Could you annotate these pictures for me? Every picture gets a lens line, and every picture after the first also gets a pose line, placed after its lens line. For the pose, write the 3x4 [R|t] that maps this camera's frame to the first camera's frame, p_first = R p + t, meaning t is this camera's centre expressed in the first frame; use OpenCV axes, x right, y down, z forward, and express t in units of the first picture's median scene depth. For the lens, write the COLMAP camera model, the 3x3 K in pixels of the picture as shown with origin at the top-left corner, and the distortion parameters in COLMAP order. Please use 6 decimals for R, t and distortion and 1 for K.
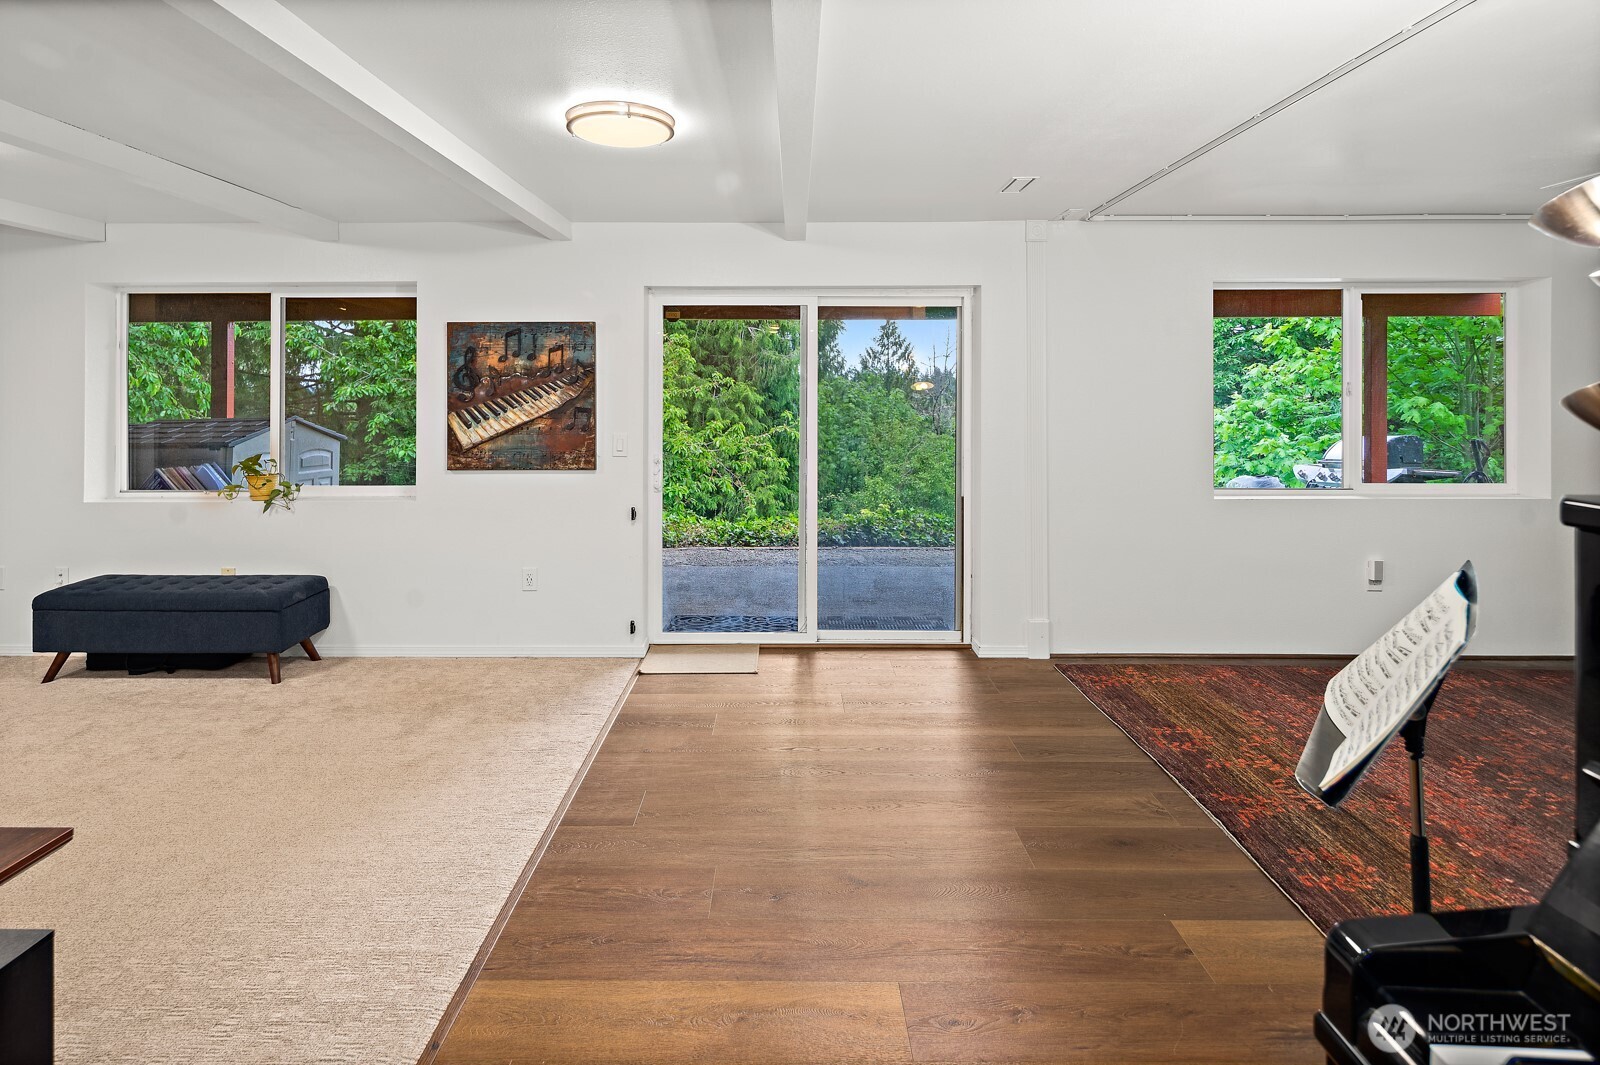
lens RADIAL K [[788.3, 0, 781.7], [0, 788.3, 385.4], [0, 0, 1]] dist [0.013627, -0.007468]
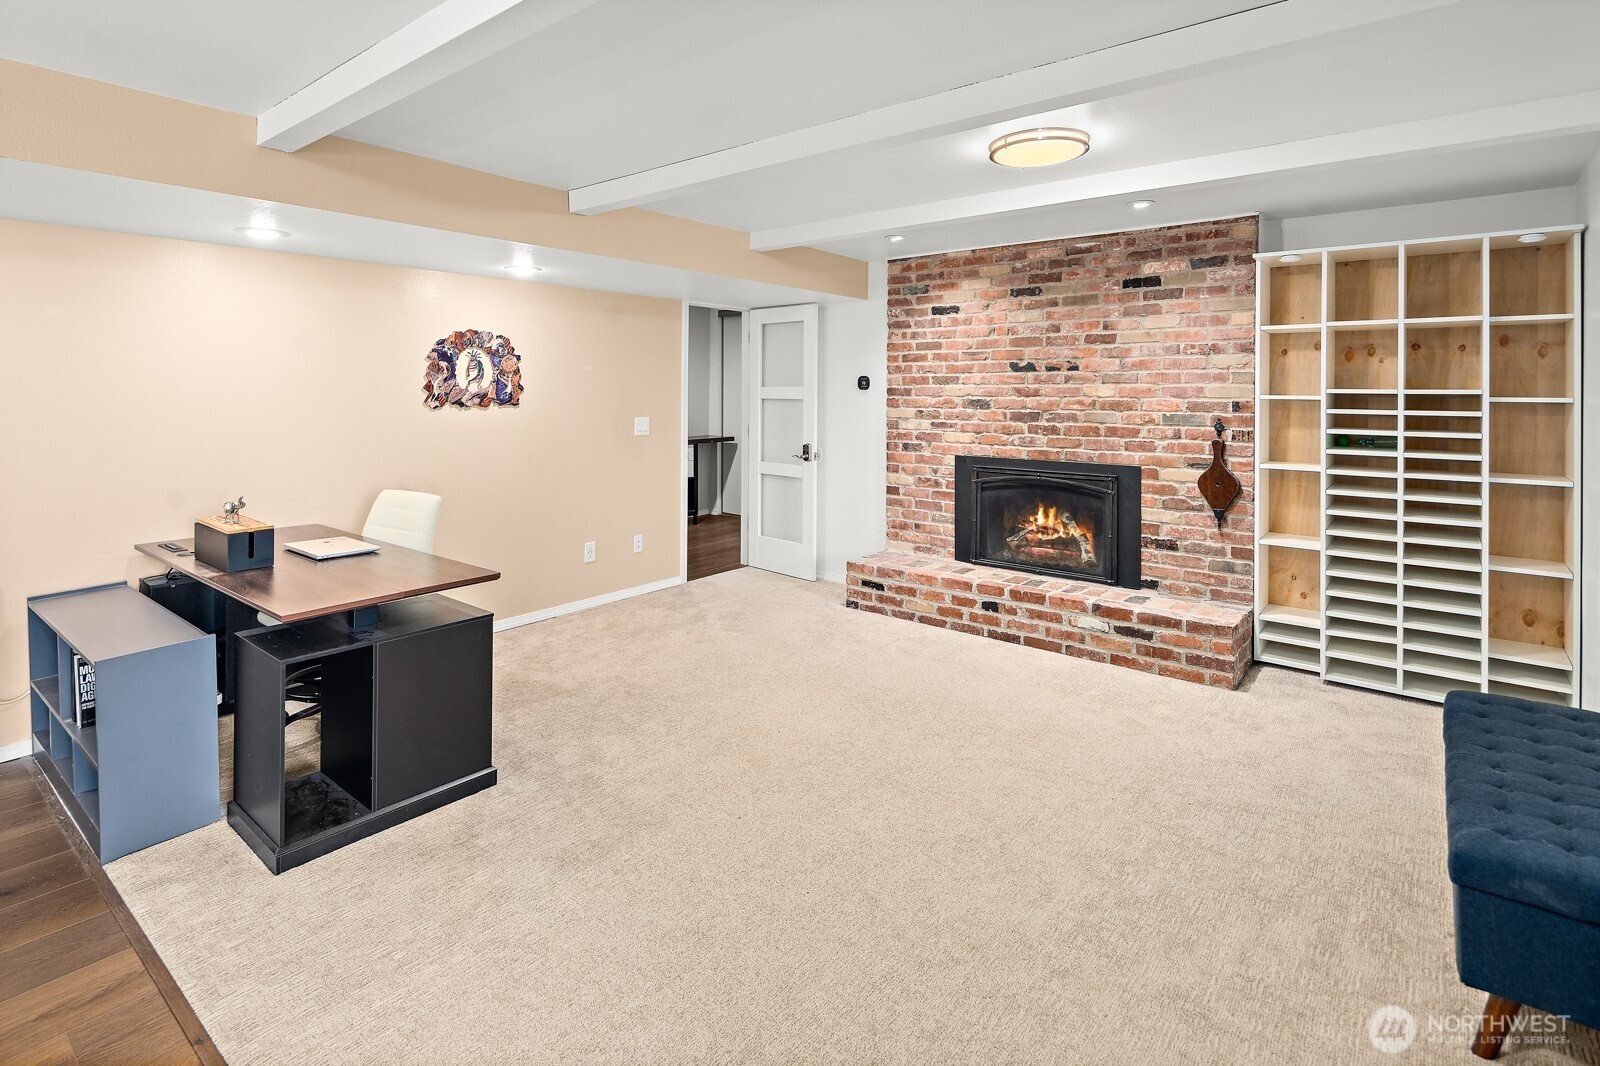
lens RADIAL K [[788.3, 0, 781.7], [0, 788.3, 385.9], [0, 0, 1]] dist [0.013627, -0.007468]
pose [[-0.626480, -0.002854, -0.779432, -0.048187], [0.003486, 0.999973, -0.006463, 0.007390], [0.779430, -0.006766, -0.626453, 0.891776]]
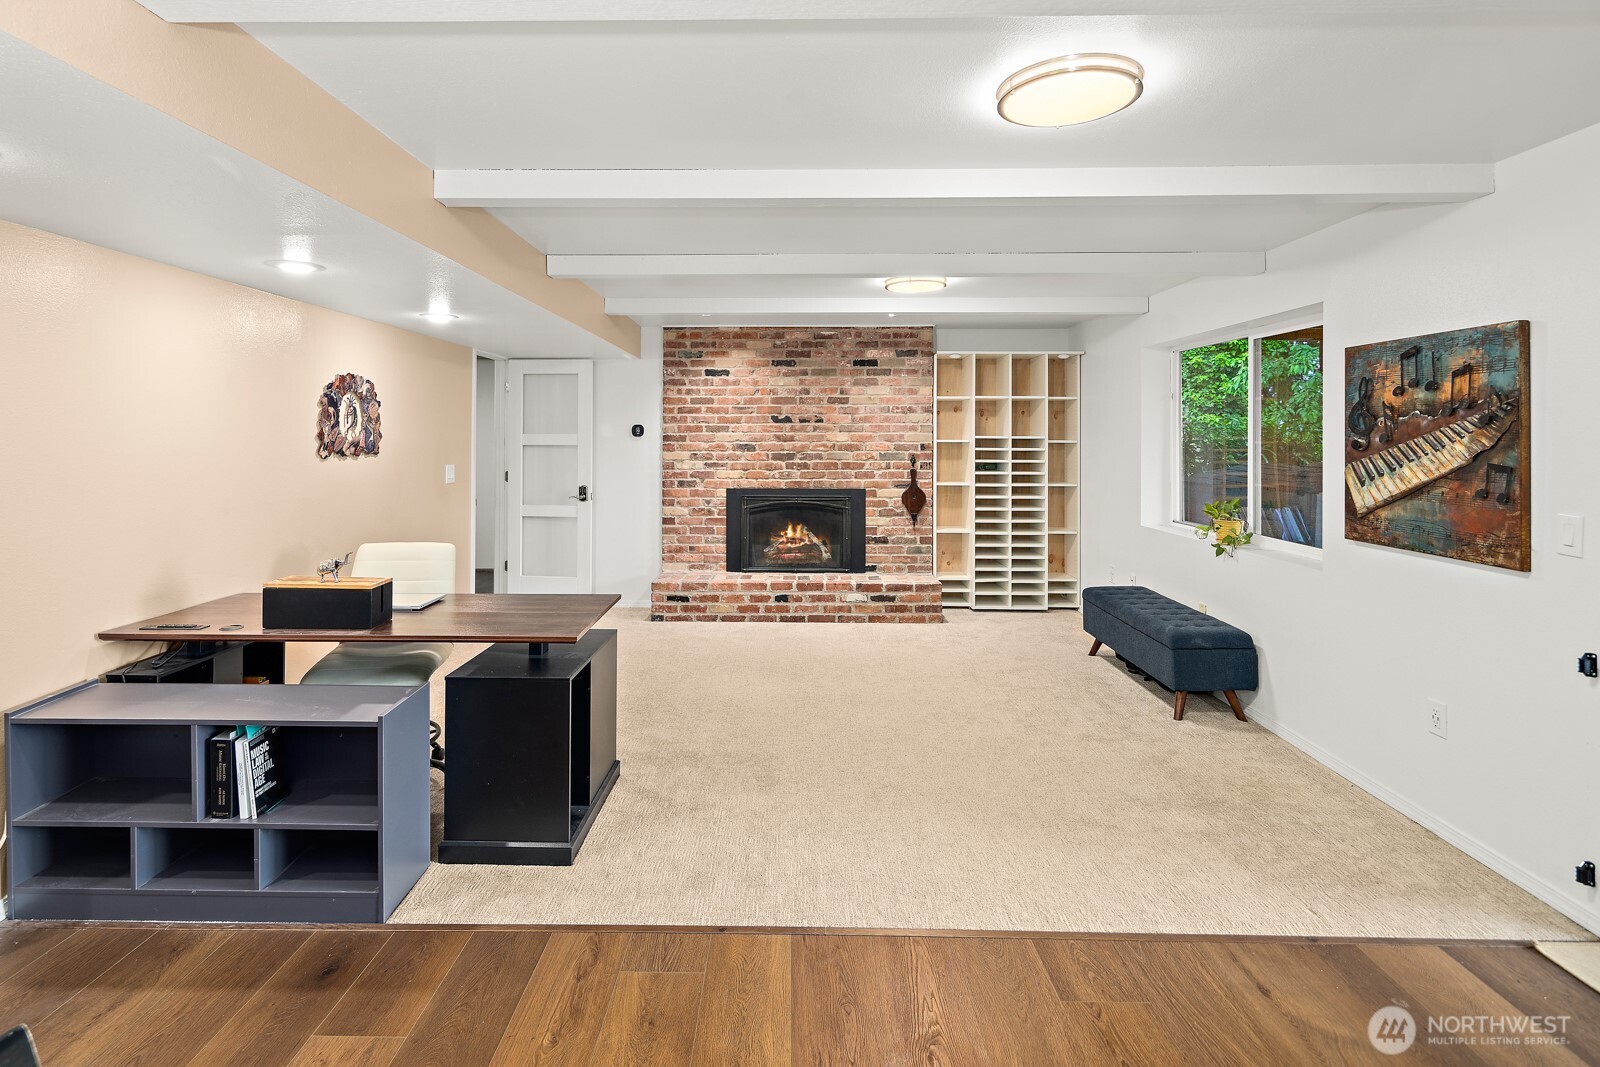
lens RADIAL K [[781.1, 0, 774.9], [0, 781.1, 430.9], [0, 0, 1]] dist [0.001689, -0.000166]
pose [[-0.011610, -0.003580, -0.999926, 0.352869], [0.004749, 0.999982, -0.003635, 0.001566], [0.999921, -0.004791, -0.011593, 0.449161]]
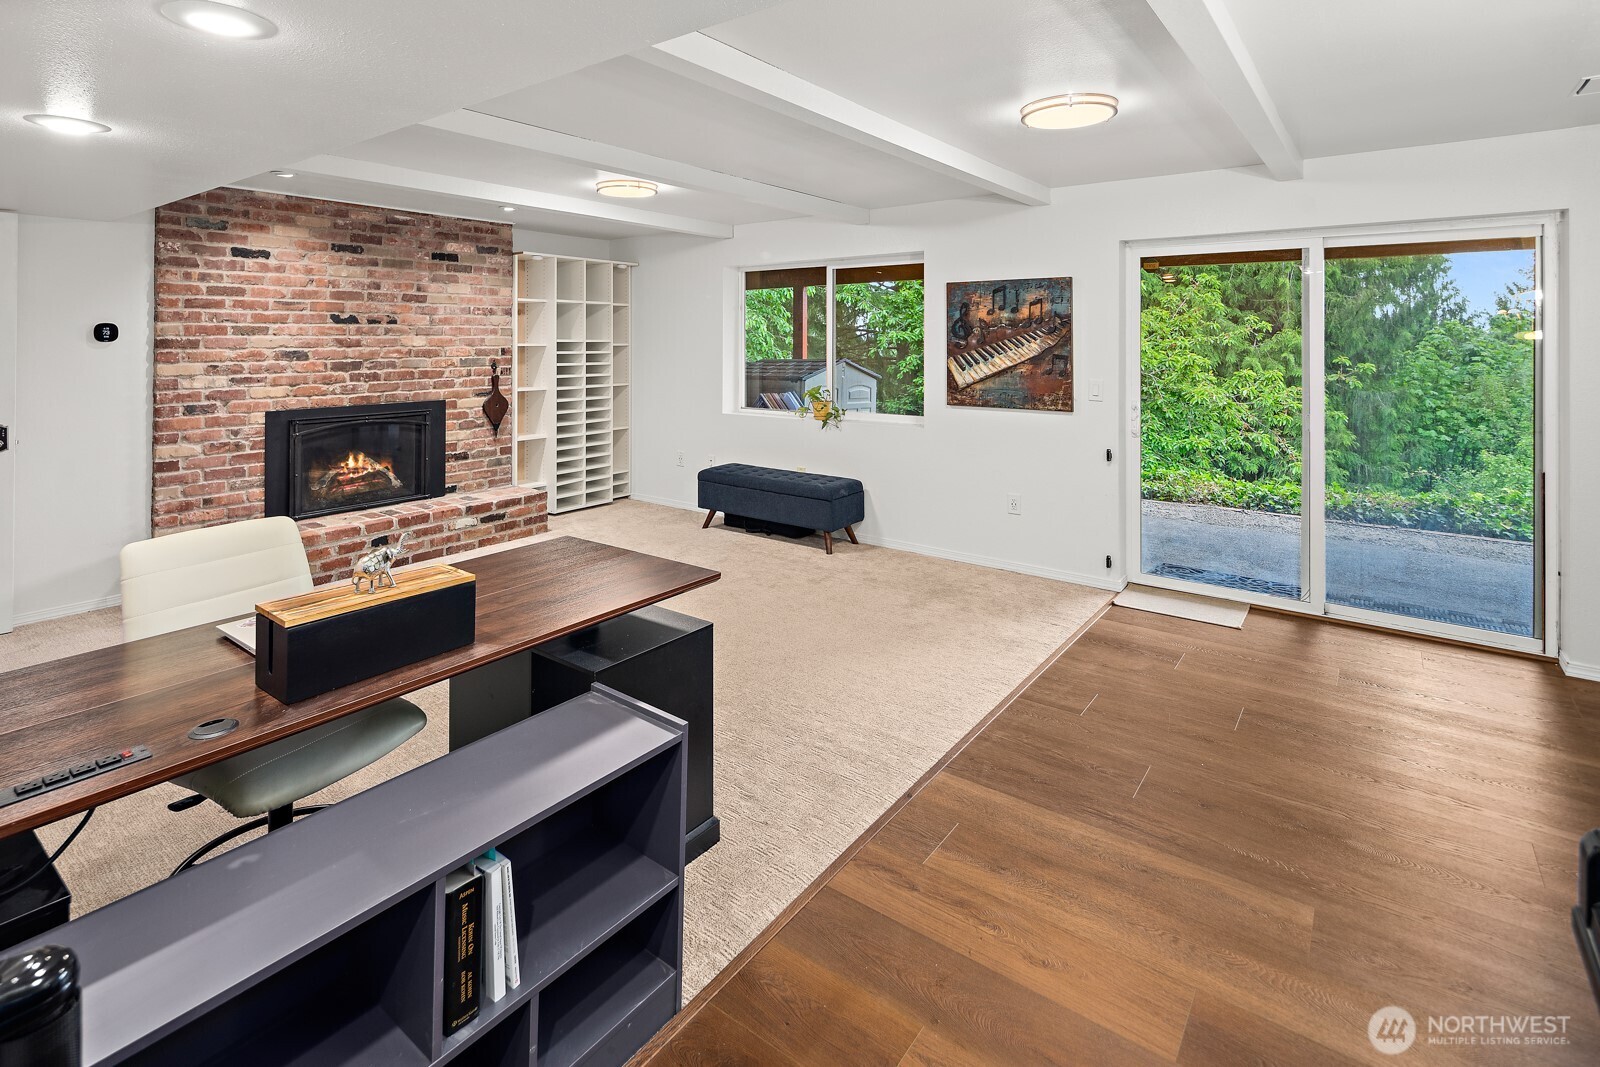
lens RADIAL K [[780.5, 0, 777.1], [0, 780.5, 329.1], [0, 0, 1]] dist [0.003583, 0.000253]
pose [[0.796028, -0.005624, -0.605233, 0.094504], [0.002292, 0.999978, -0.006276, -0.001943], [0.605255, 0.003609, 0.796024, -0.111067]]
